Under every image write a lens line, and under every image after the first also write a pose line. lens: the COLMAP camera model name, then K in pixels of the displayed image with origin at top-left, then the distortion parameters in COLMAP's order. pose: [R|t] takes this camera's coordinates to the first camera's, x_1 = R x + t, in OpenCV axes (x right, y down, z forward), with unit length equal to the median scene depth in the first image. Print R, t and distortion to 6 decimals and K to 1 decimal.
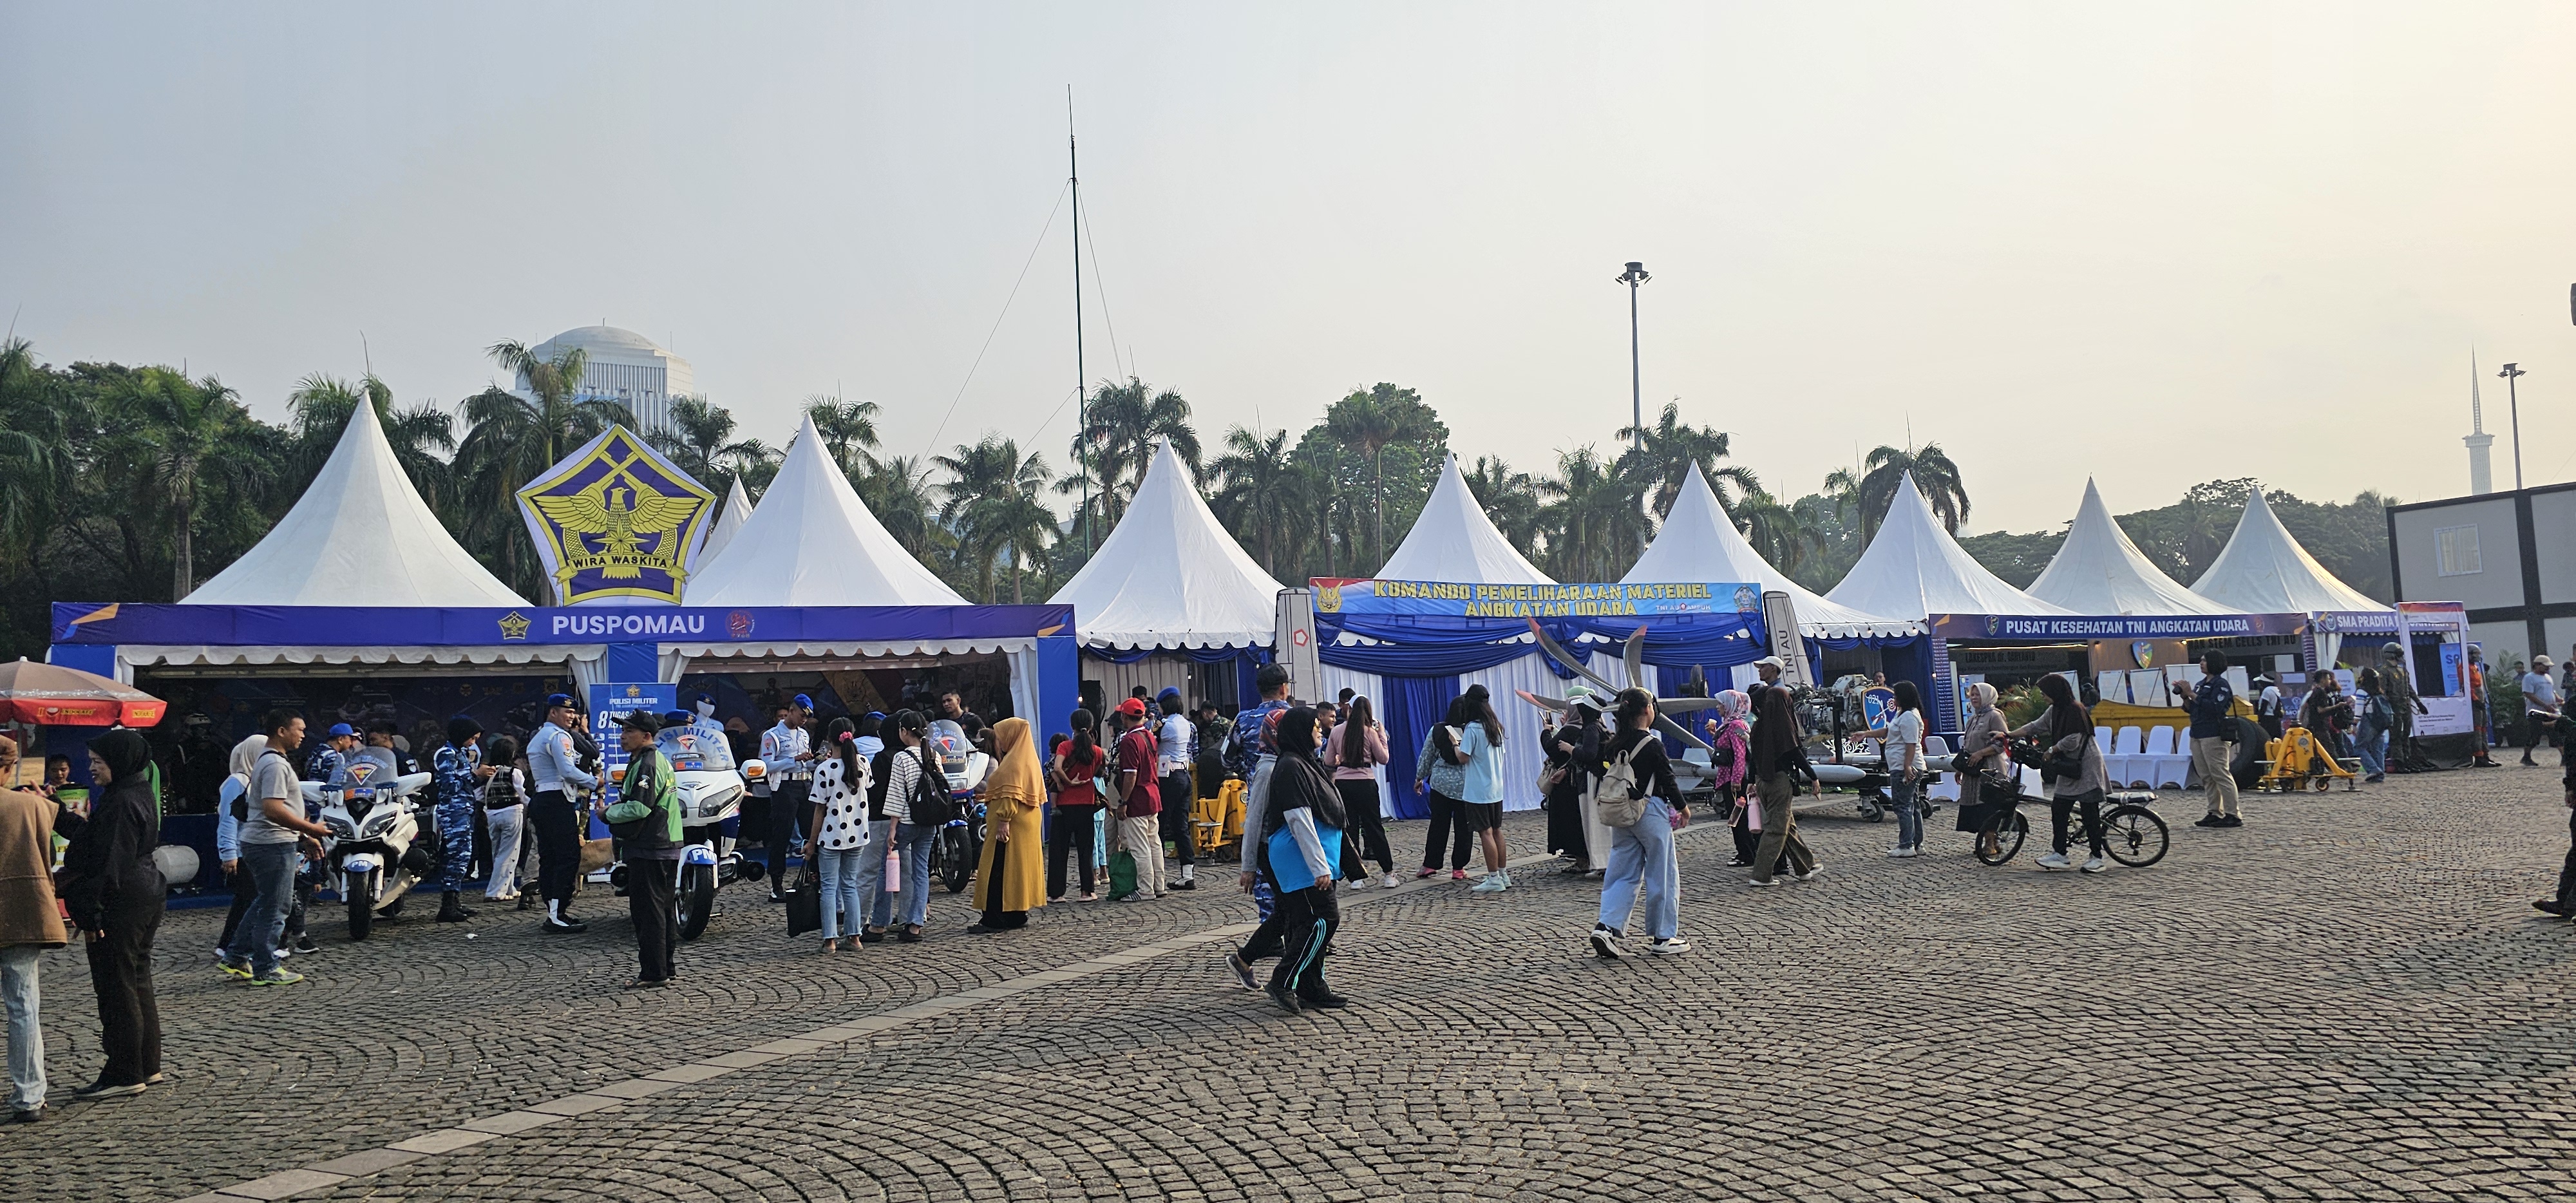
lens RADIAL K [[1706.0, 0, 1329.2], [0, 1706.0, 644.8], [0, 0, 1]] dist [0.065082, -0.011990]
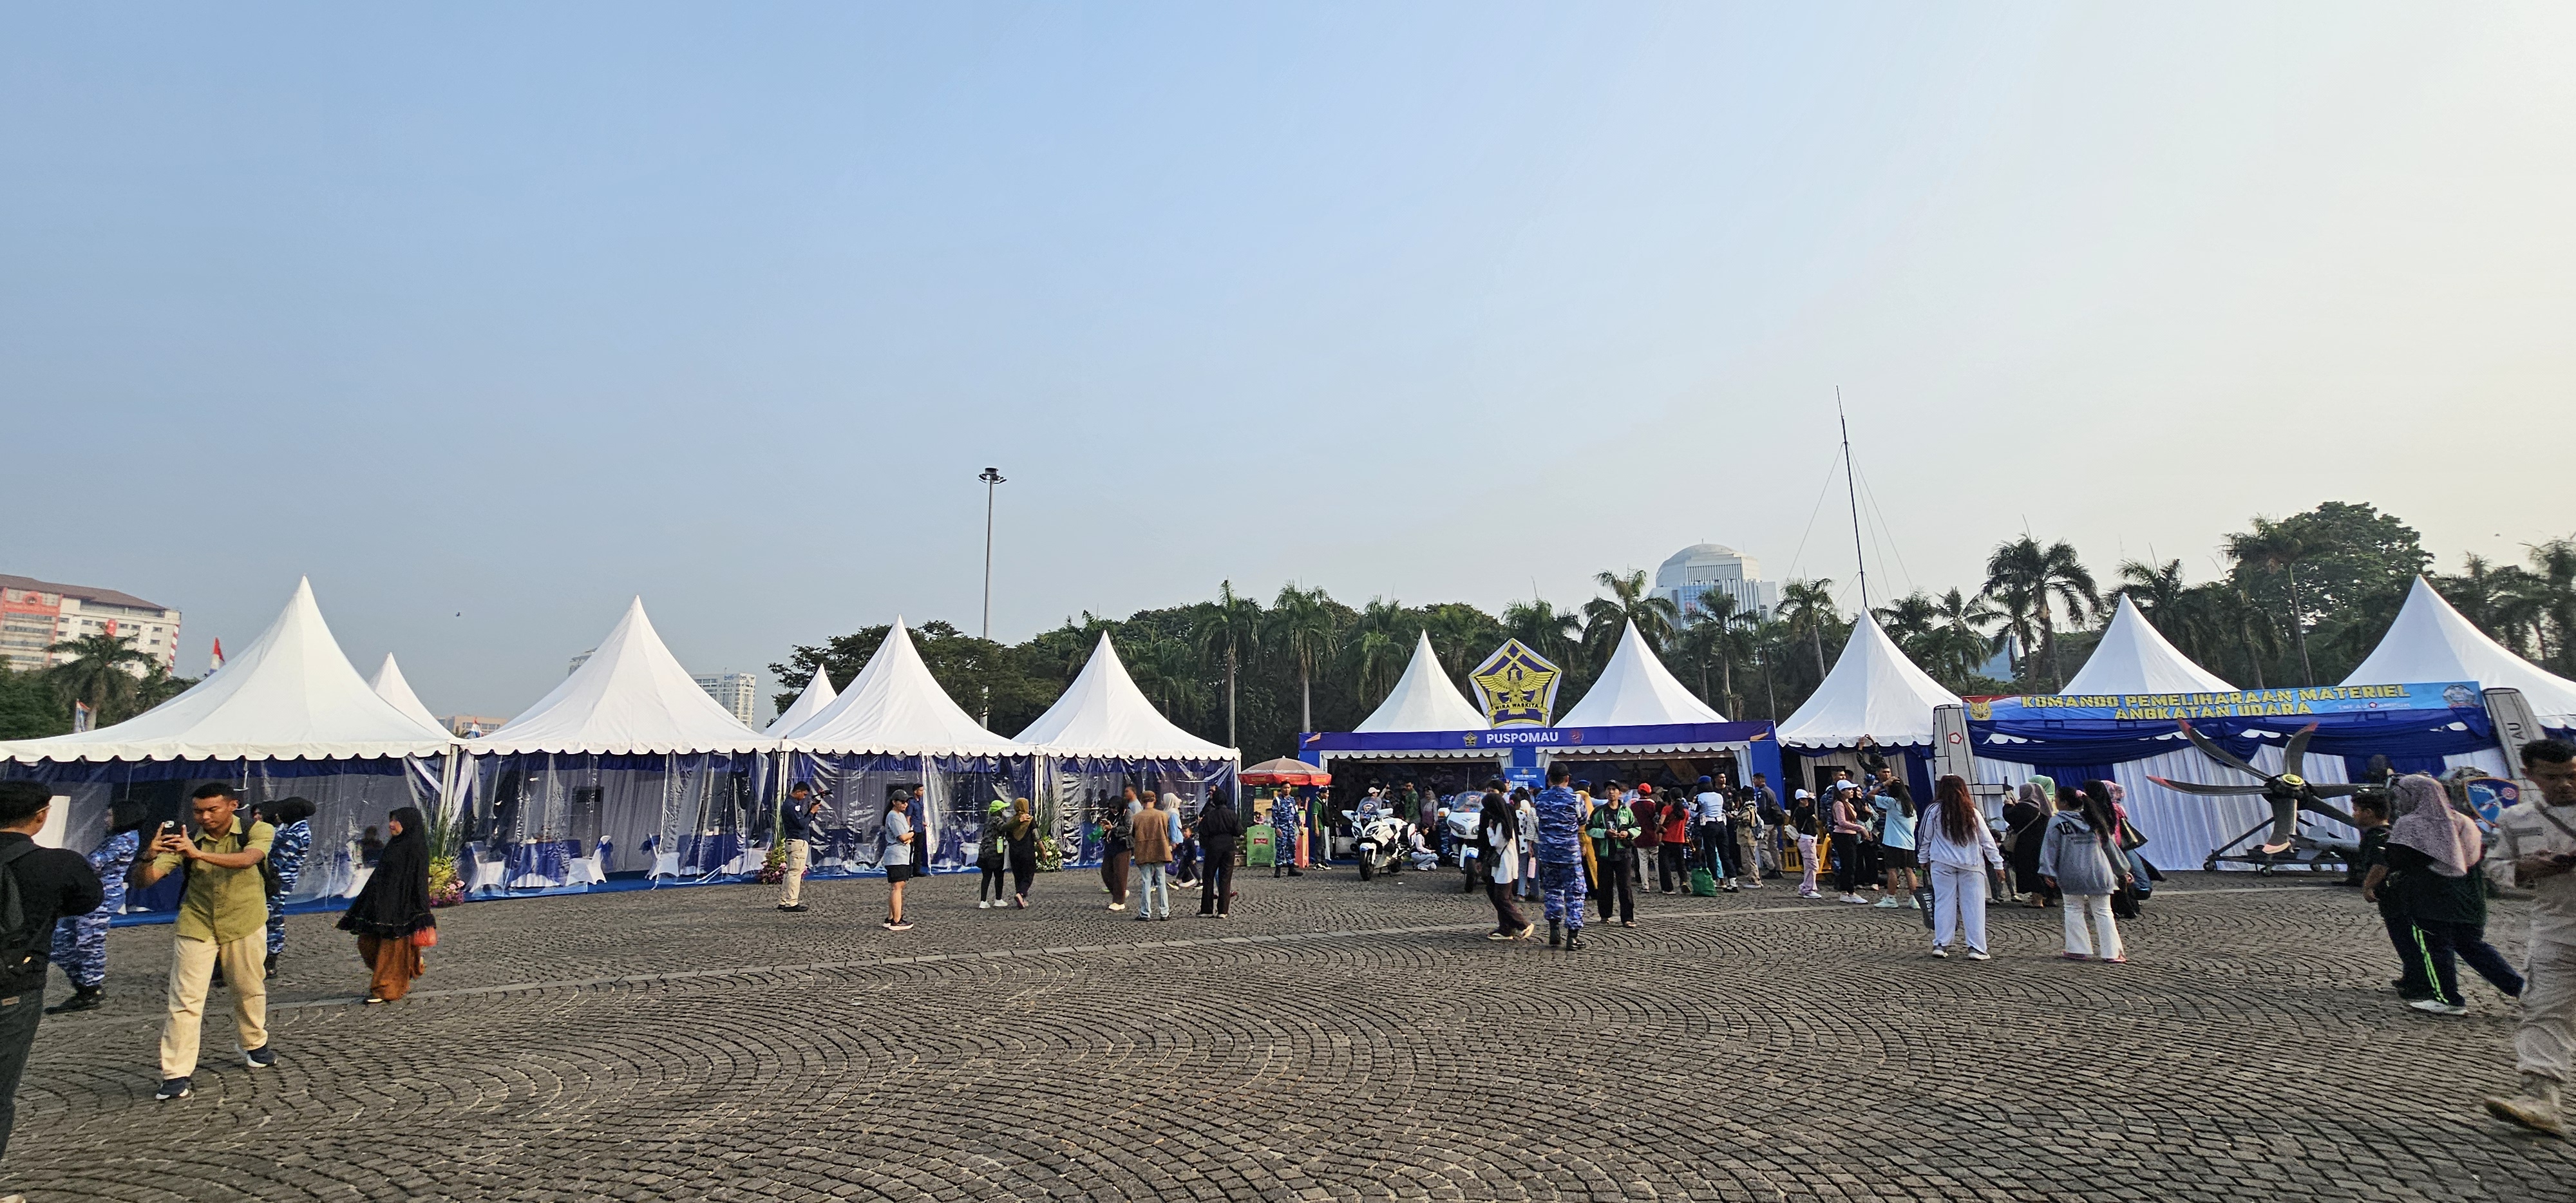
lens RADIAL K [[1101.8, 0, 1303.2], [0, 1101.8, 586.4], [0, 0, 1]] dist [-0.004348, 0.001685]
pose [[0.709111, -0.107093, -0.696917, 0.229783], [0.013454, 0.990273, -0.138483, -0.008698], [0.704969, 0.088823, 0.703654, -0.064478]]
